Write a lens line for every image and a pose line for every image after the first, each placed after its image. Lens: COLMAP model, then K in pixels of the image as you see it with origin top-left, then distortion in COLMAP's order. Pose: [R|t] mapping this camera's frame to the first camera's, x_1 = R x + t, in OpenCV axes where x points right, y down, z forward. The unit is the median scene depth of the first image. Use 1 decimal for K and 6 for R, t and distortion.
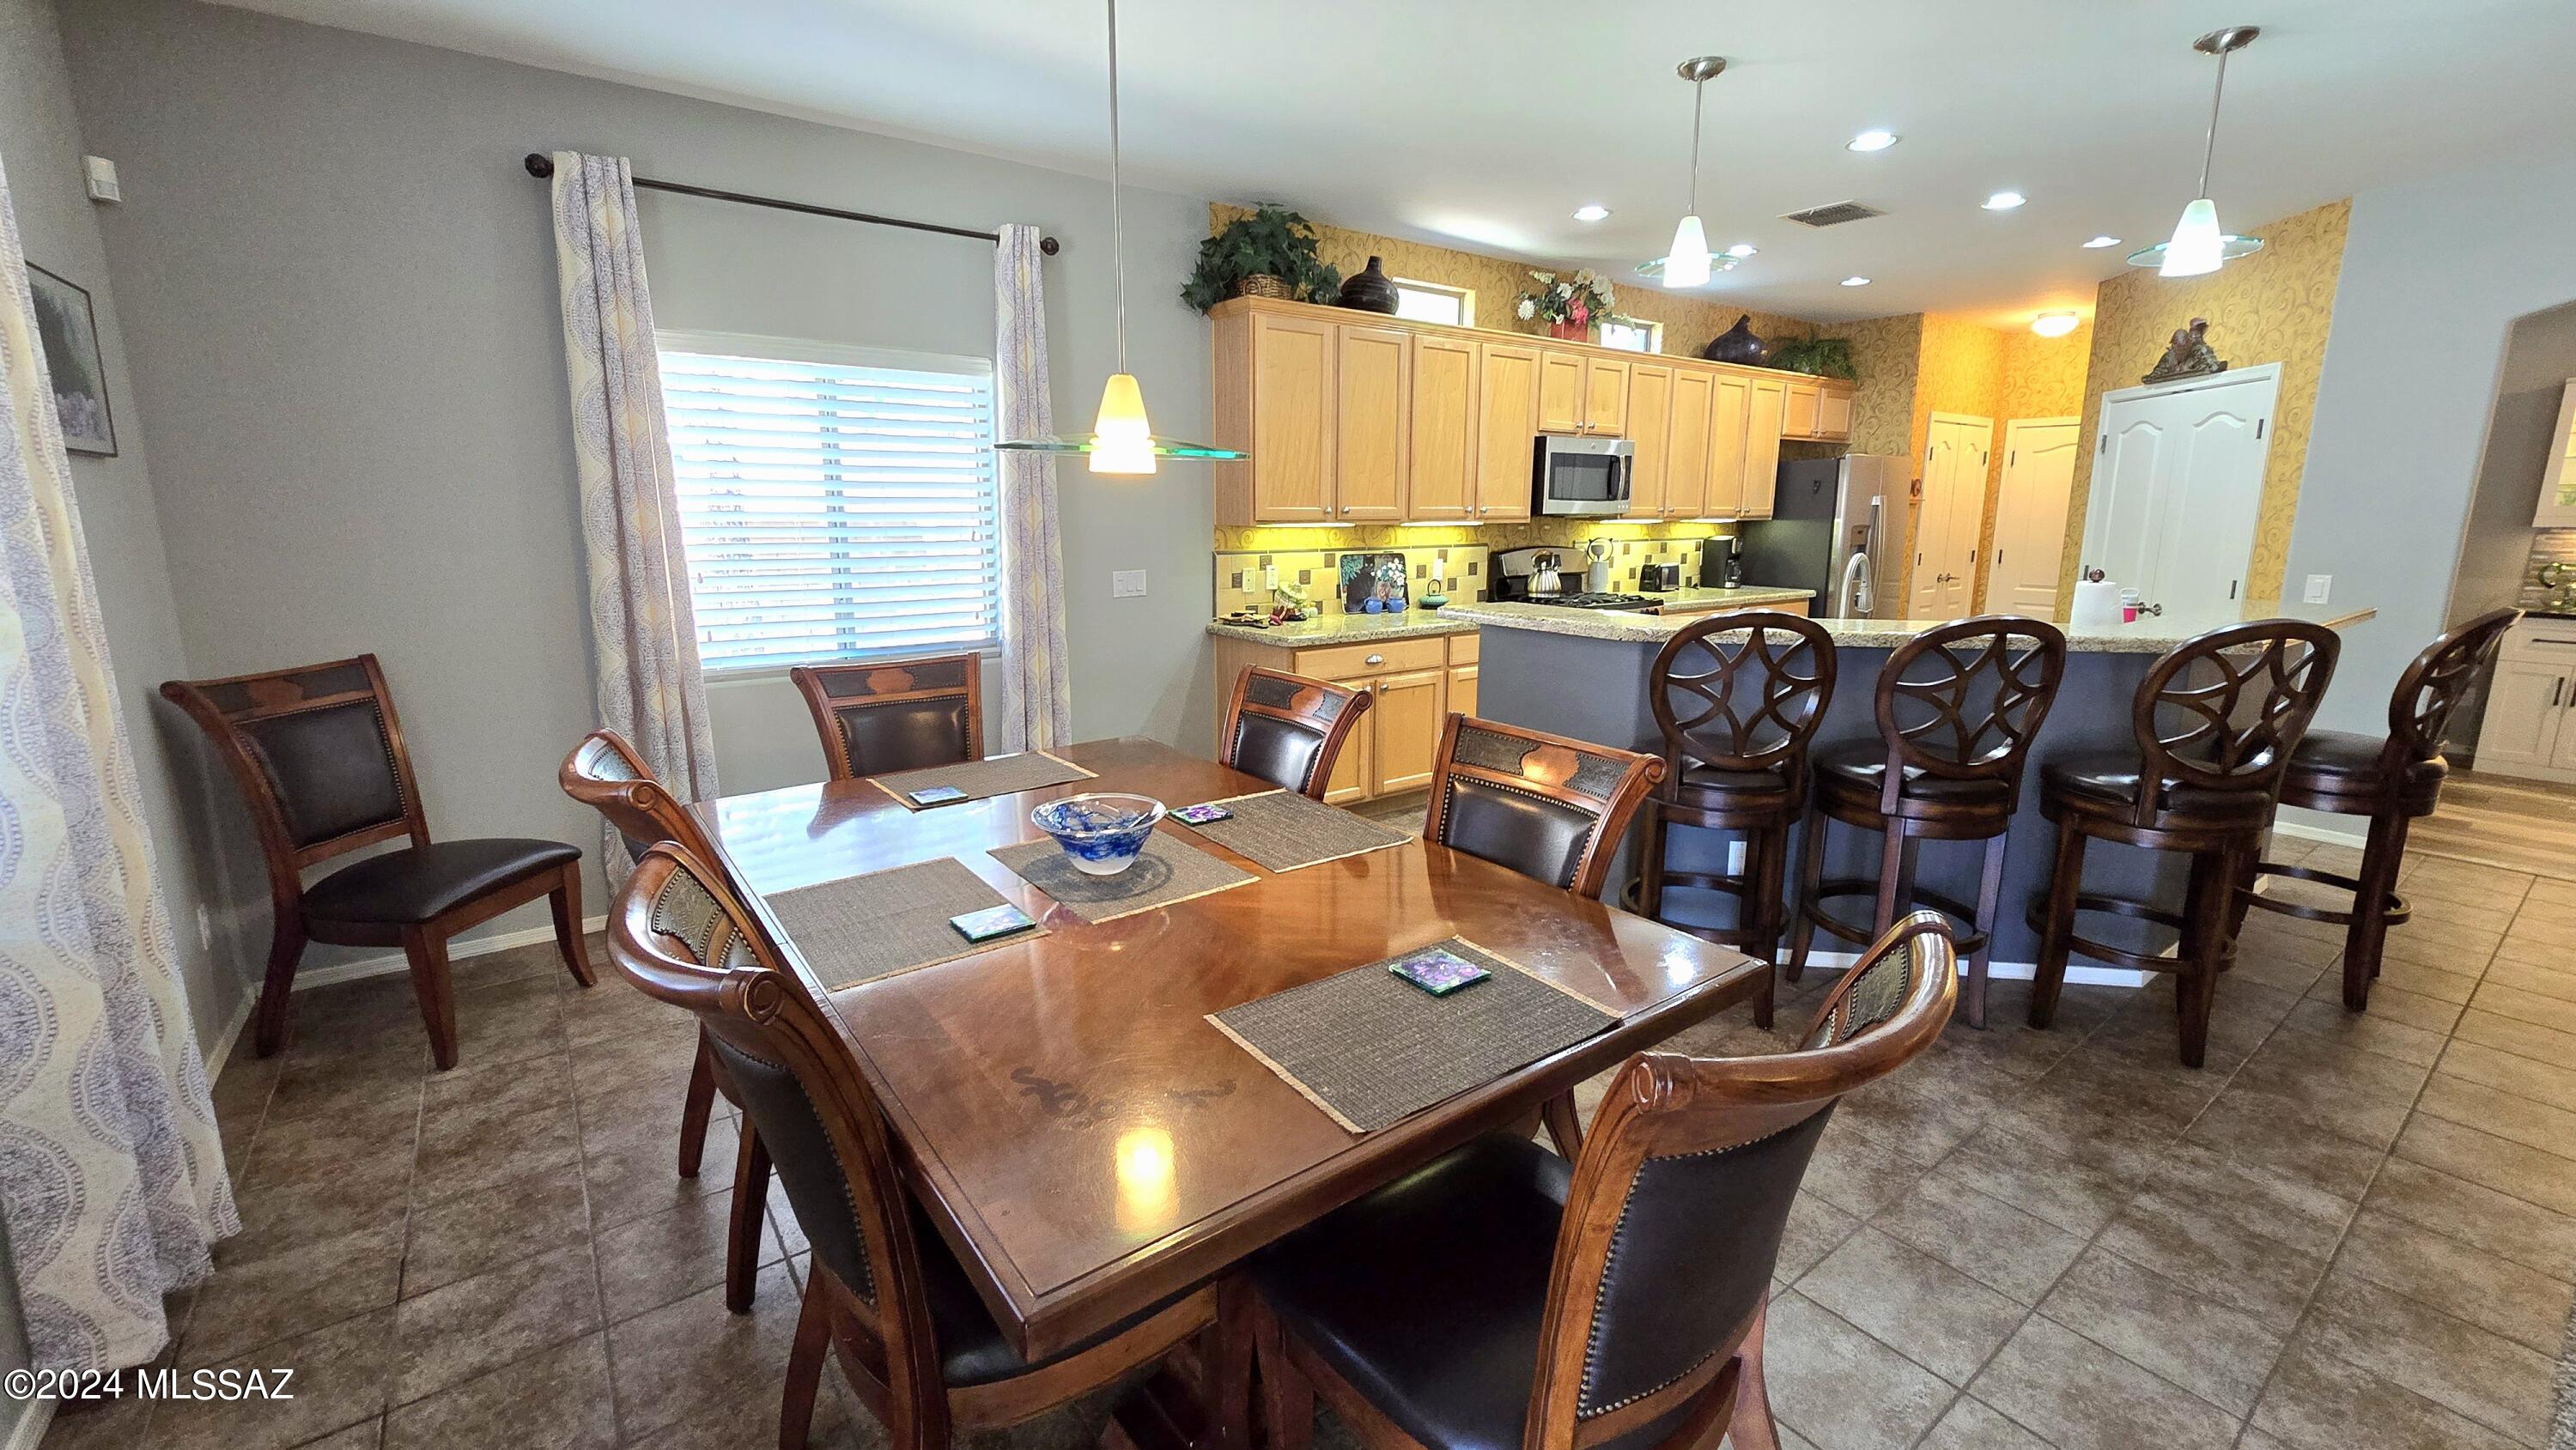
lens RADIAL K [[1058.0, 0, 1284.6], [0, 1058.0, 712.5], [0, 0, 1]] dist [0.000942, -0.000272]
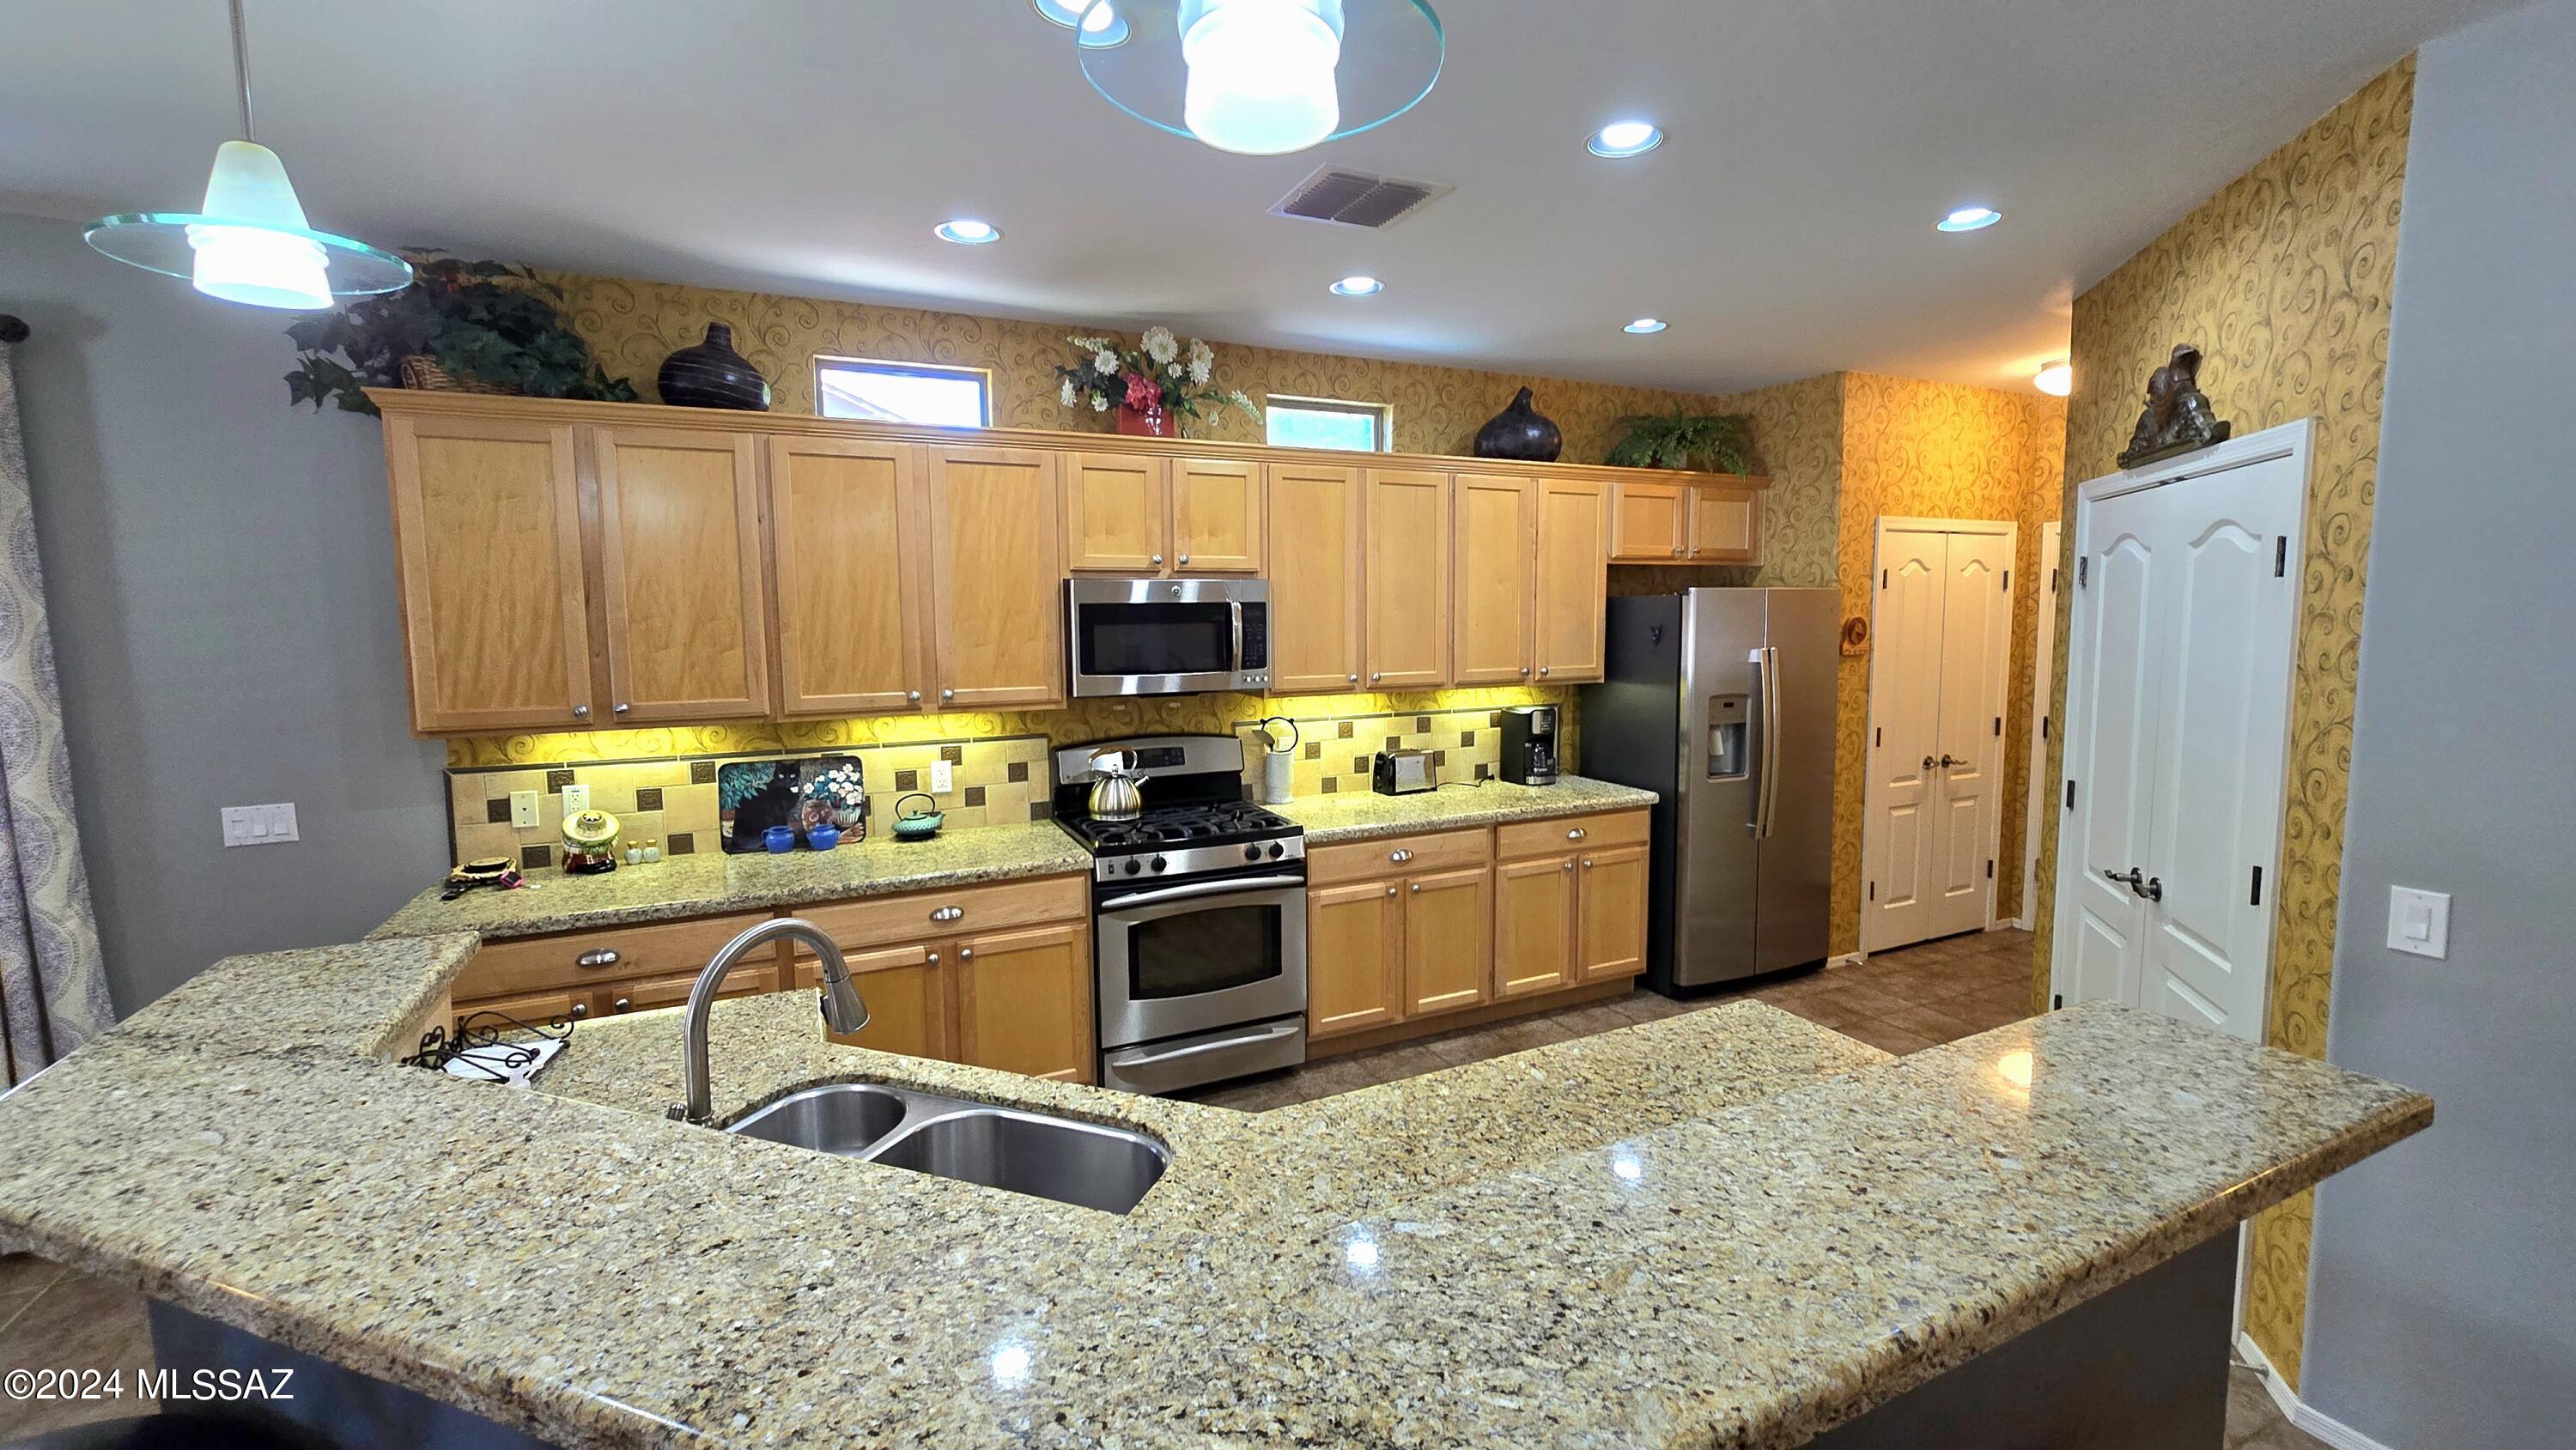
lens RADIAL K [[1058.0, 0, 1289.5], [0, 1058.0, 711.0], [0, 0, 1]] dist [0.000942, -0.000272]
pose [[0.981207, 0.009135, -0.192741, 0.496564], [-0.027265, 0.995420, -0.091627, -0.123250], [0.191021, 0.095160, 0.976962, 0.393222]]
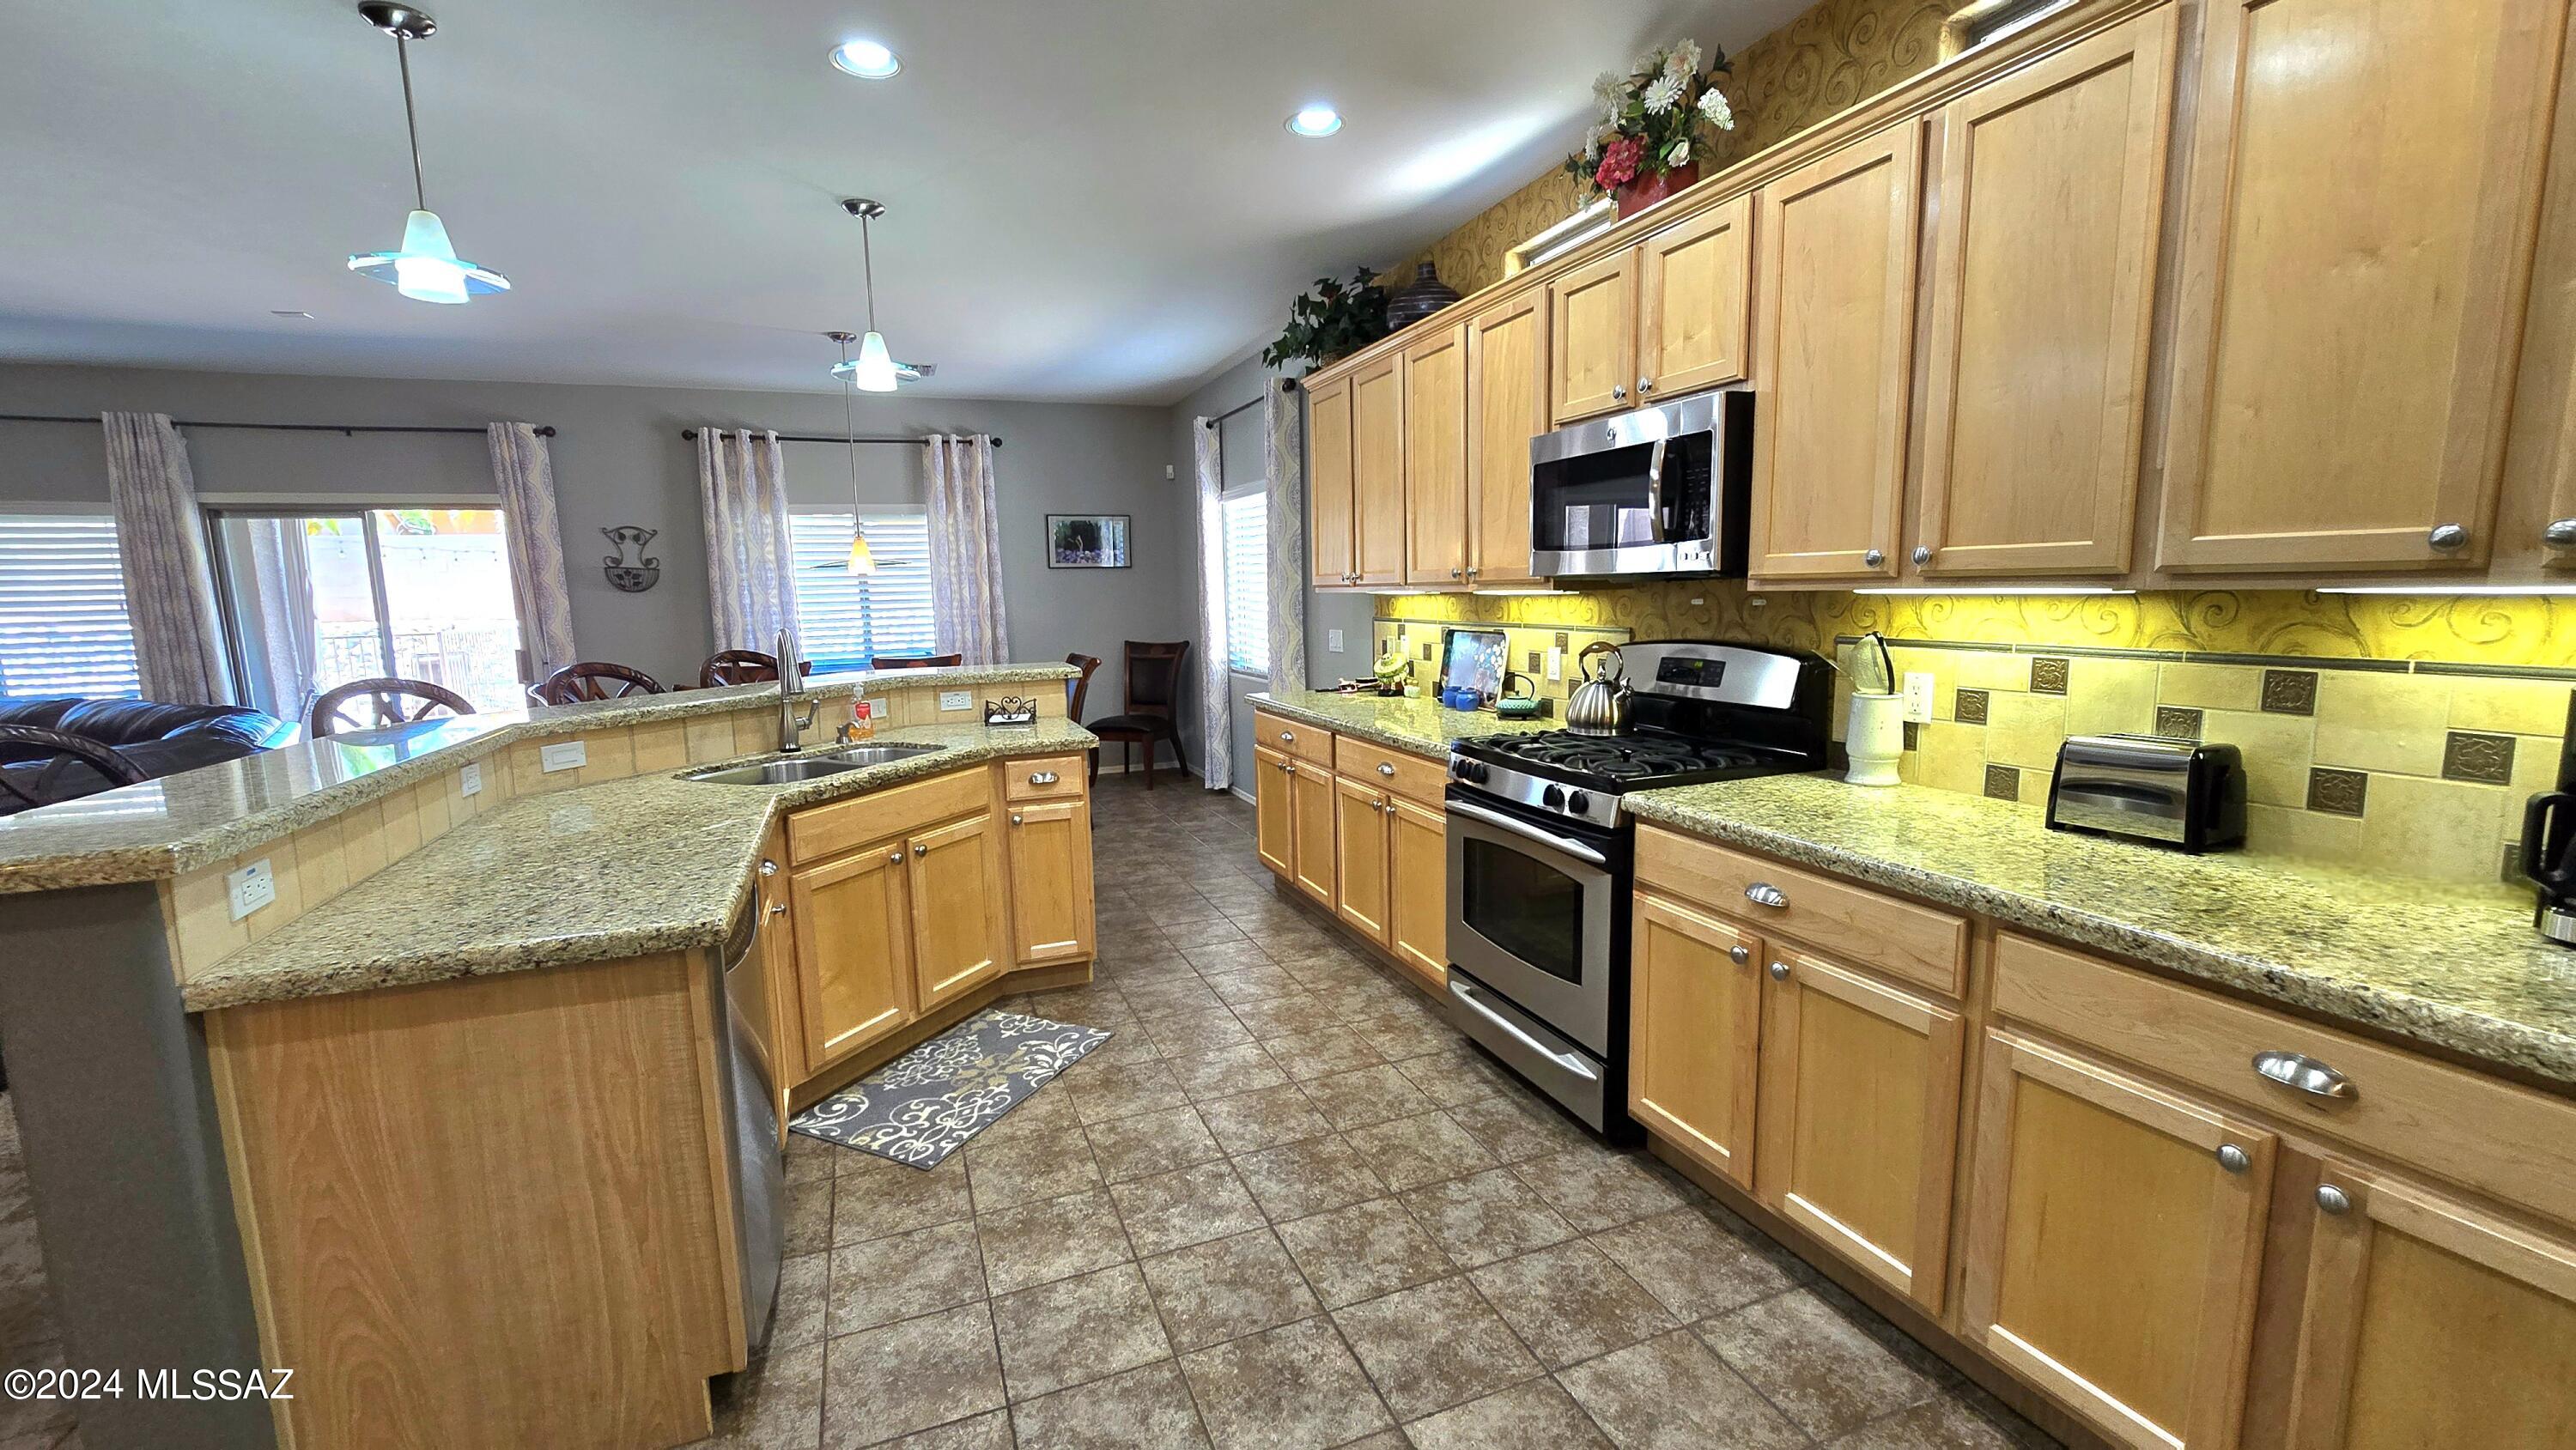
lens RADIAL K [[1058.0, 0, 1289.8], [0, 1058.0, 739.6], [0, 0, 1]] dist [0.000942, -0.000272]
pose [[-0.257046, 0.141008, -0.956057, 0.819702], [-0.168154, 0.967680, 0.187933, -0.187063], [0.951657, 0.209072, -0.225027, 1.018773]]
